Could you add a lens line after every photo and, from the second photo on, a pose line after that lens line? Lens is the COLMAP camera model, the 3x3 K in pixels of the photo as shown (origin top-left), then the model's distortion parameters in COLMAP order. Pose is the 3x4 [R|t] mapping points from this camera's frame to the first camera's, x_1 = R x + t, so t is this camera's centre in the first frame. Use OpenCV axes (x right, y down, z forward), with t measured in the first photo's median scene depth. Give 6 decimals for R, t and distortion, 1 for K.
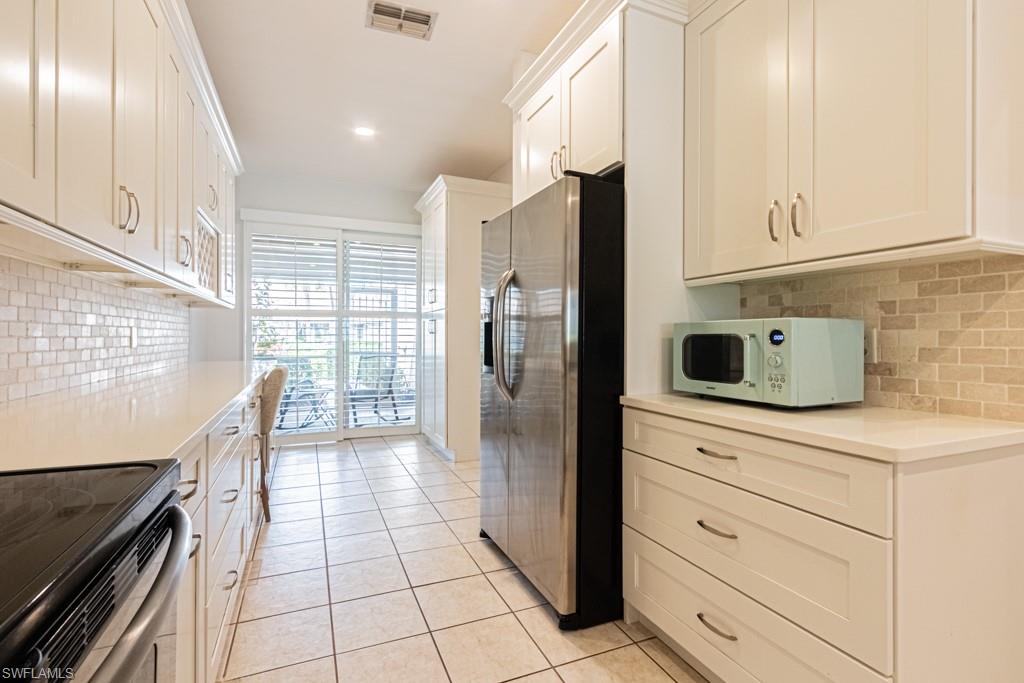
lens RADIAL K [[470.9, 0, 509.1], [0, 470.9, 331.4], [0, 0, 1]] dist [0.006246, -0.002206]
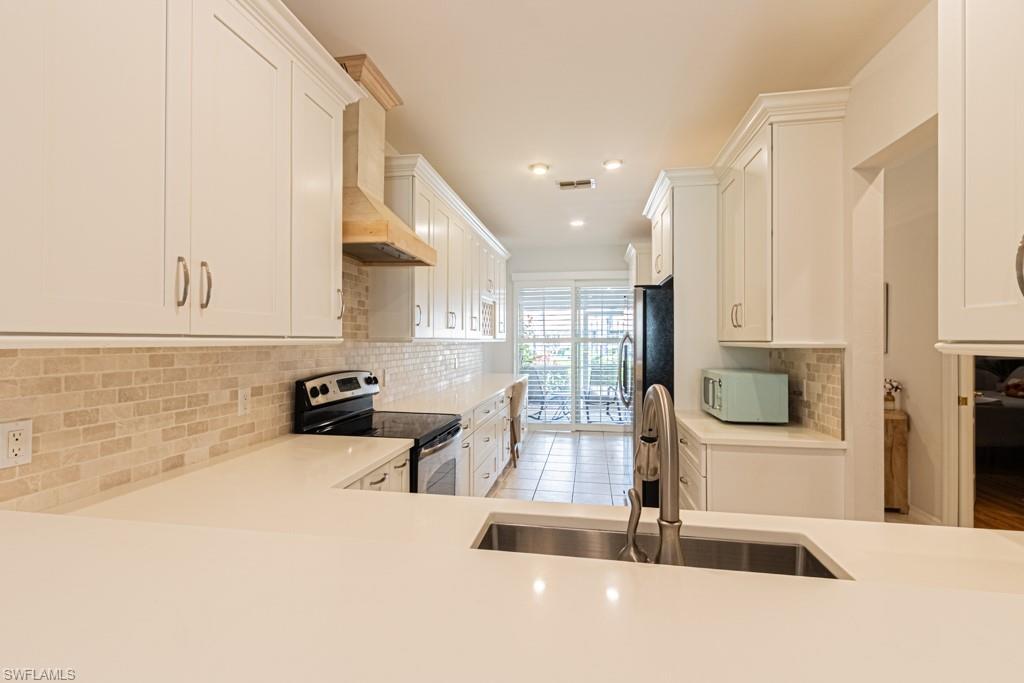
lens RADIAL K [[470.9, 0, 514.9], [0, 470.9, 344.2], [0, 0, 1]] dist [0.006246, -0.002206]
pose [[0.846105, 0.002358, -0.533011, 0.796161], [0.006154, 0.999880, 0.014192, -0.158095], [0.532981, -0.015288, 0.845989, -0.921629]]
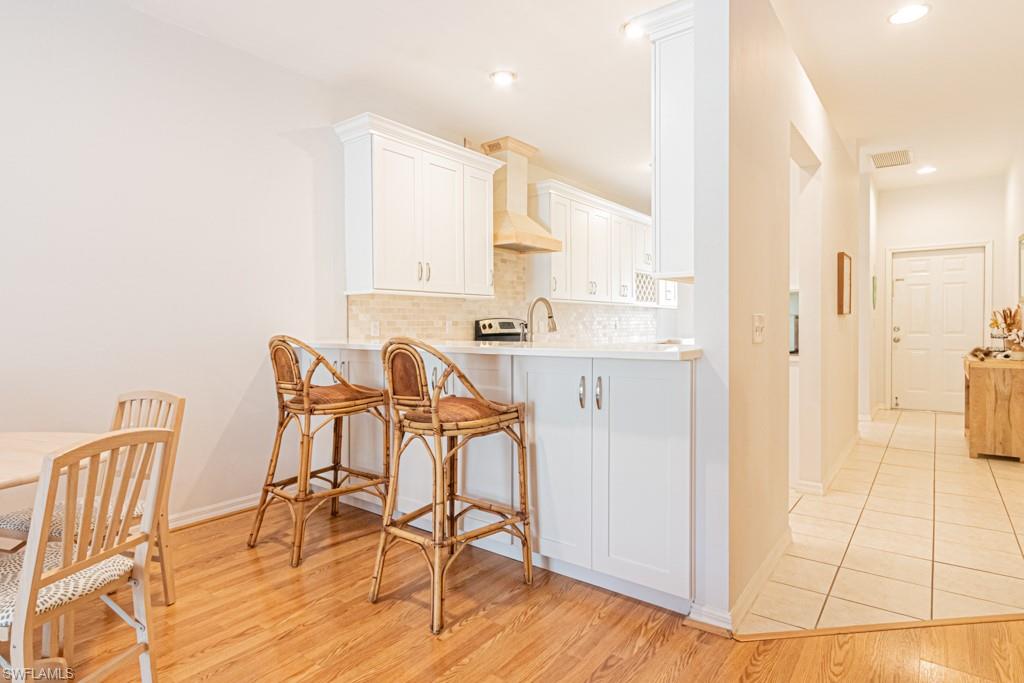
lens RADIAL K [[557.3, 0, 530.5], [0, 557.3, 342.0], [0, 0, 1]] dist [0.009443, -0.006466]
pose [[0.525954, 0.014730, -0.850386, 2.391445], [0.021422, 0.999303, 0.030559, 0.008602], [0.850243, -0.034289, 0.525272, -1.487724]]
